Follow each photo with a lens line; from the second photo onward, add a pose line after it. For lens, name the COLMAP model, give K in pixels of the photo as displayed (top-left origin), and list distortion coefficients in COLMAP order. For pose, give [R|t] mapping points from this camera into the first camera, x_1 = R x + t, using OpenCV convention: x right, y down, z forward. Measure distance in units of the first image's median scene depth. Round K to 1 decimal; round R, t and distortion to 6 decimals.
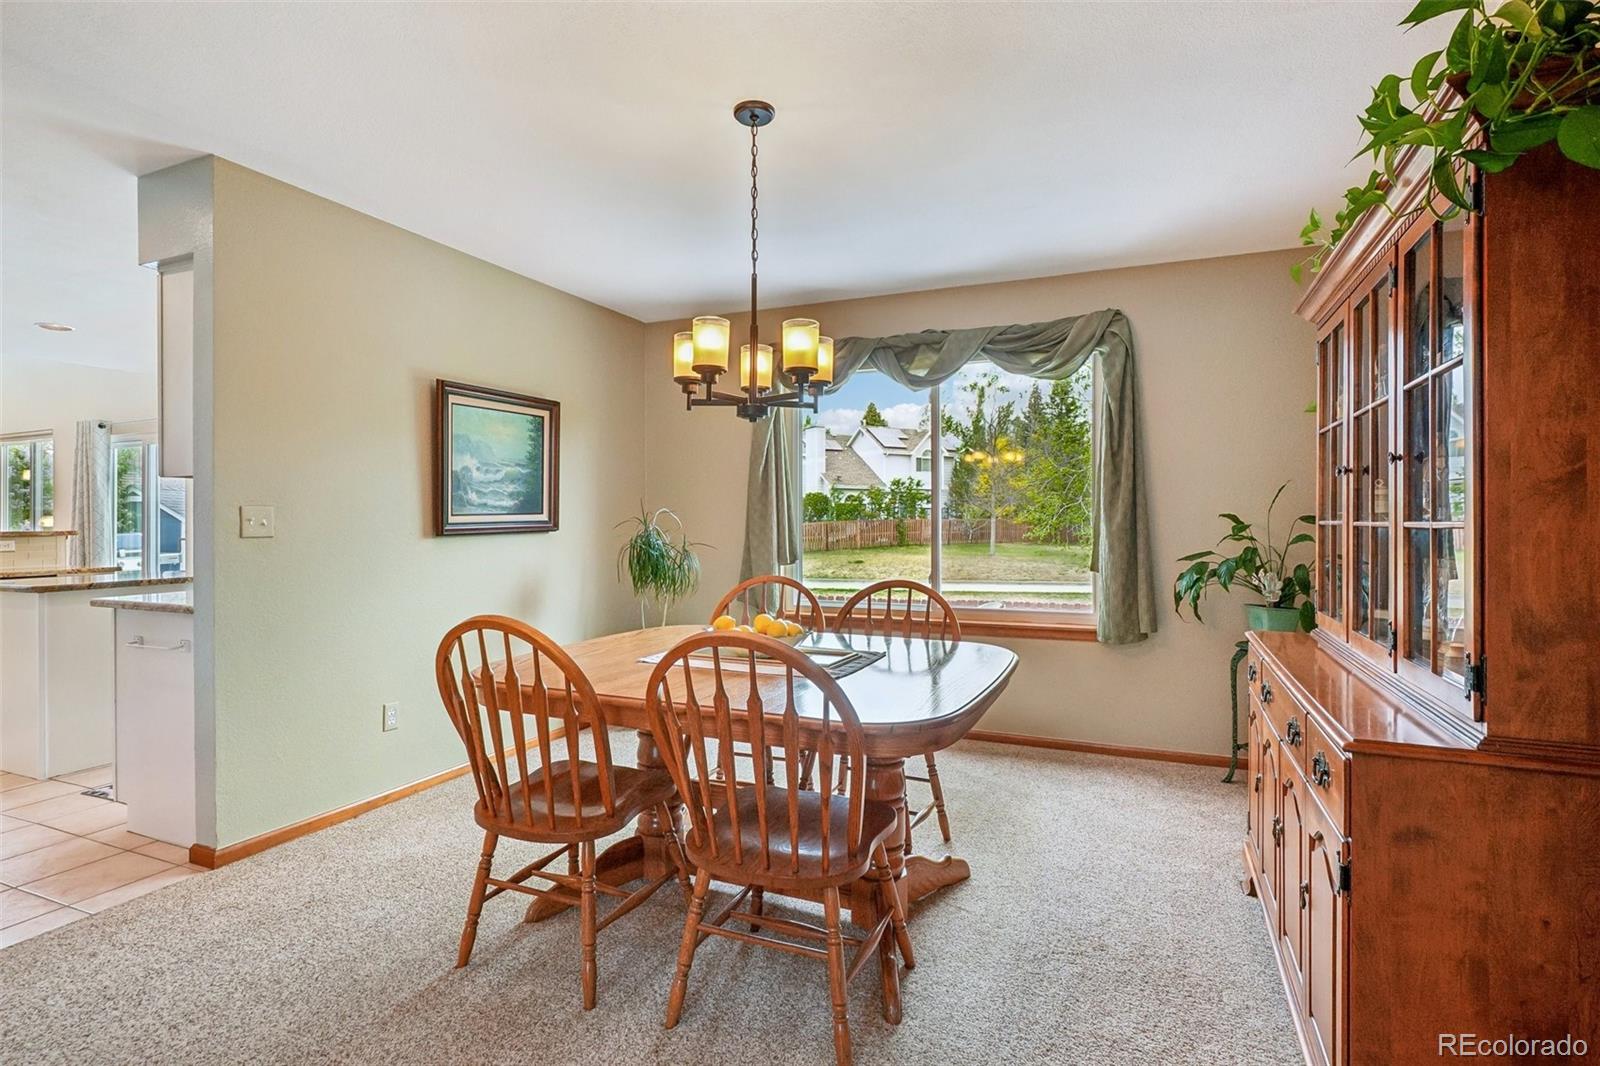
lens RADIAL K [[786.1, 0, 799.0], [0, 786.1, 514.7], [0, 0, 1]] dist [-0.009342, -0.000173]
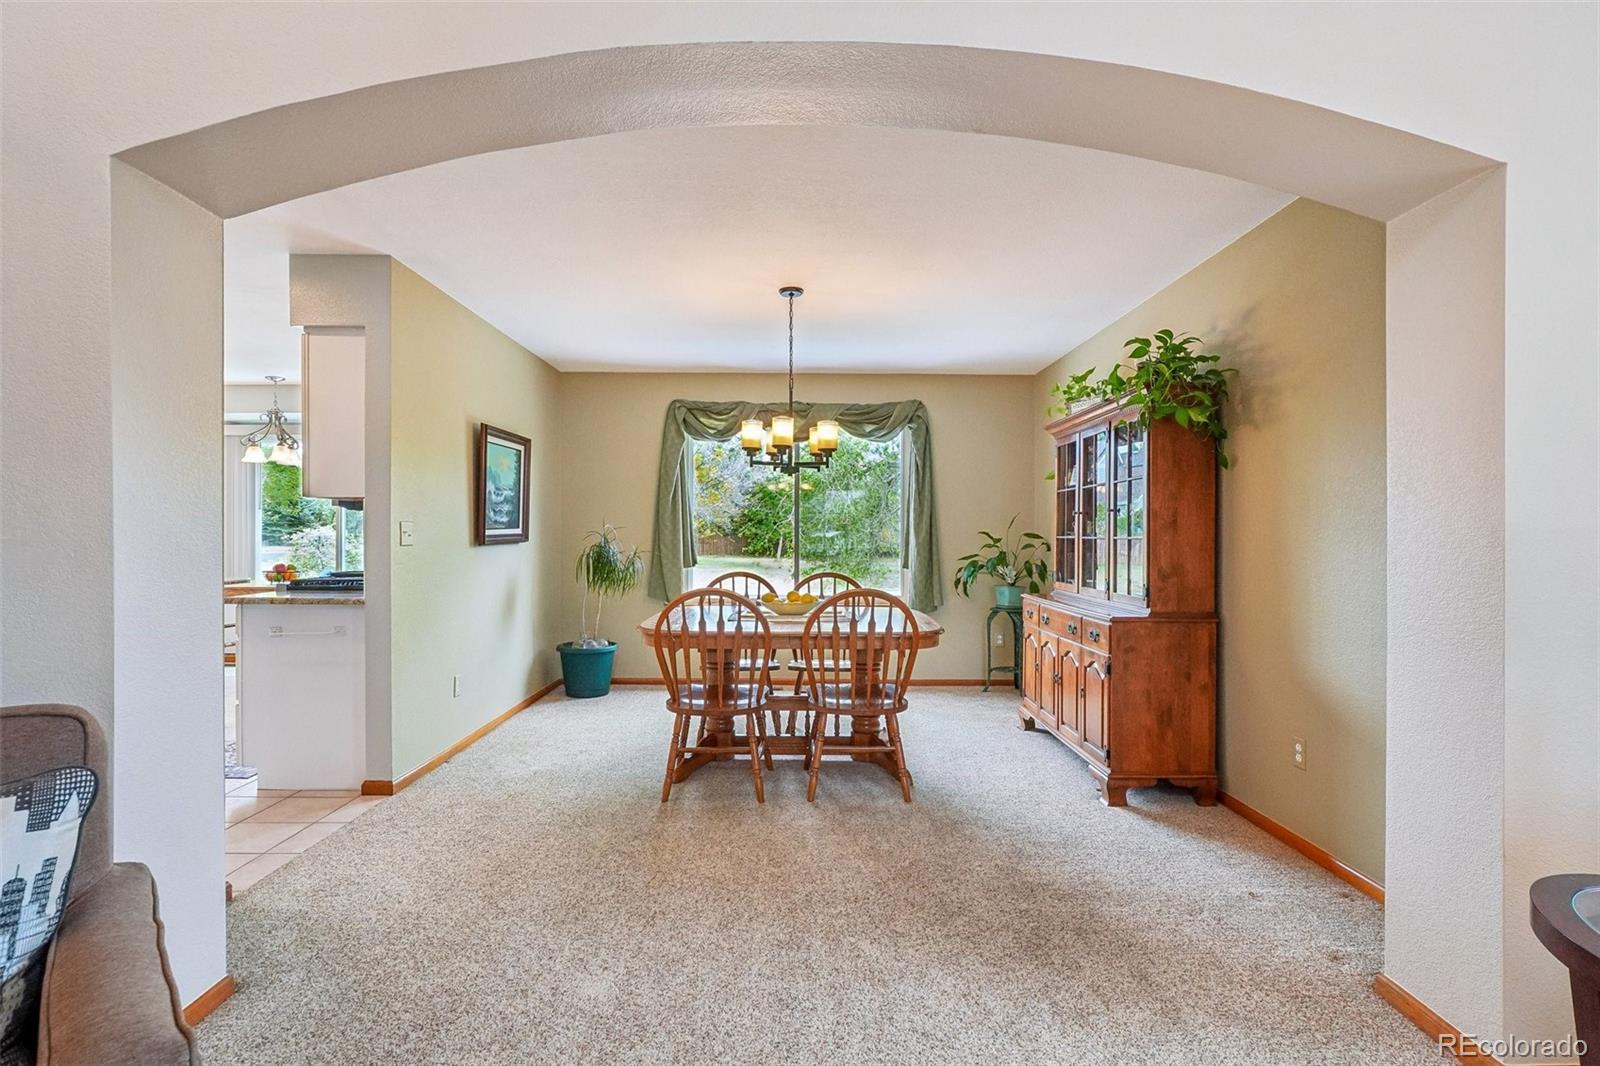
lens RADIAL K [[782.3, 0, 800.0], [0, 782.3, 533.0], [0, 0, 1]] dist [-0.029416, 0.001744]
pose [[0.914044, 0.005602, 0.405577, -0.506707], [-0.007627, 0.999965, 0.003376, -0.001597], [-0.405544, -0.006179, 0.914055, -0.377525]]
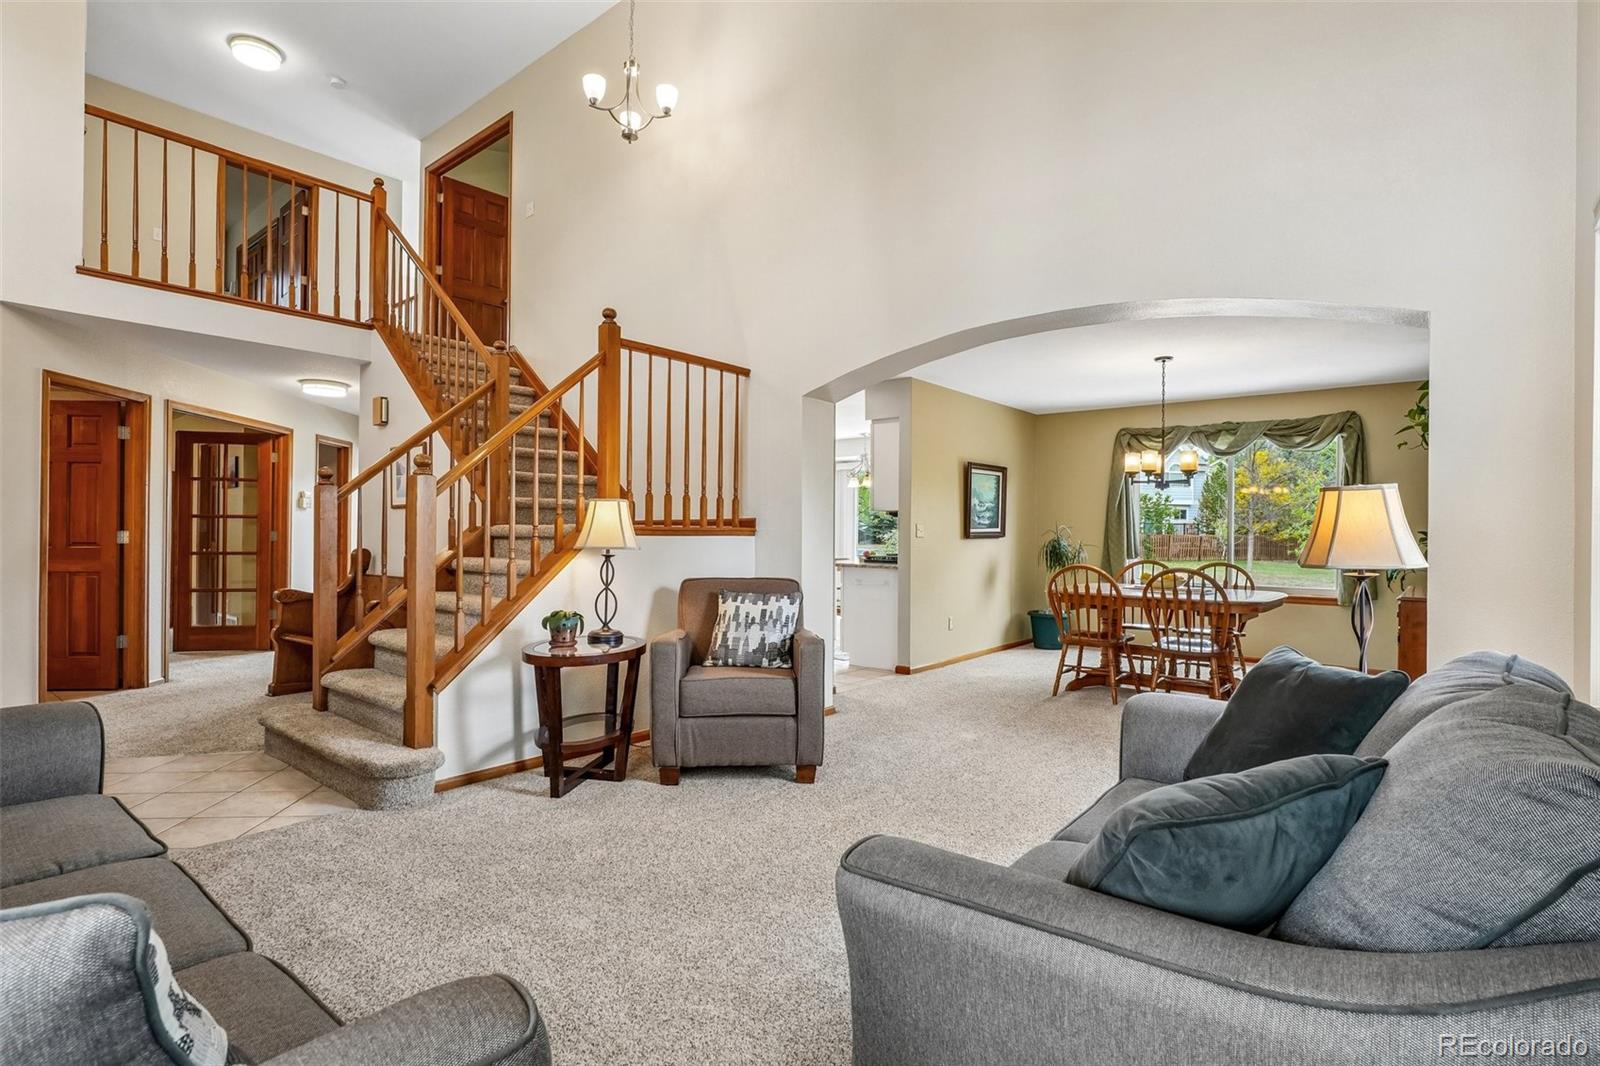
lens RADIAL K [[789.6, 0, 803.2], [0, 789.6, 528.6], [0, 0, 1]] dist [-0.004071, 0.000928]
pose [[0.963865, 0.008874, -0.266245, -0.330175], [-0.008600, 0.999961, 0.002196, -0.000010], [0.266254, 0.000173, 0.963903, -1.110382]]
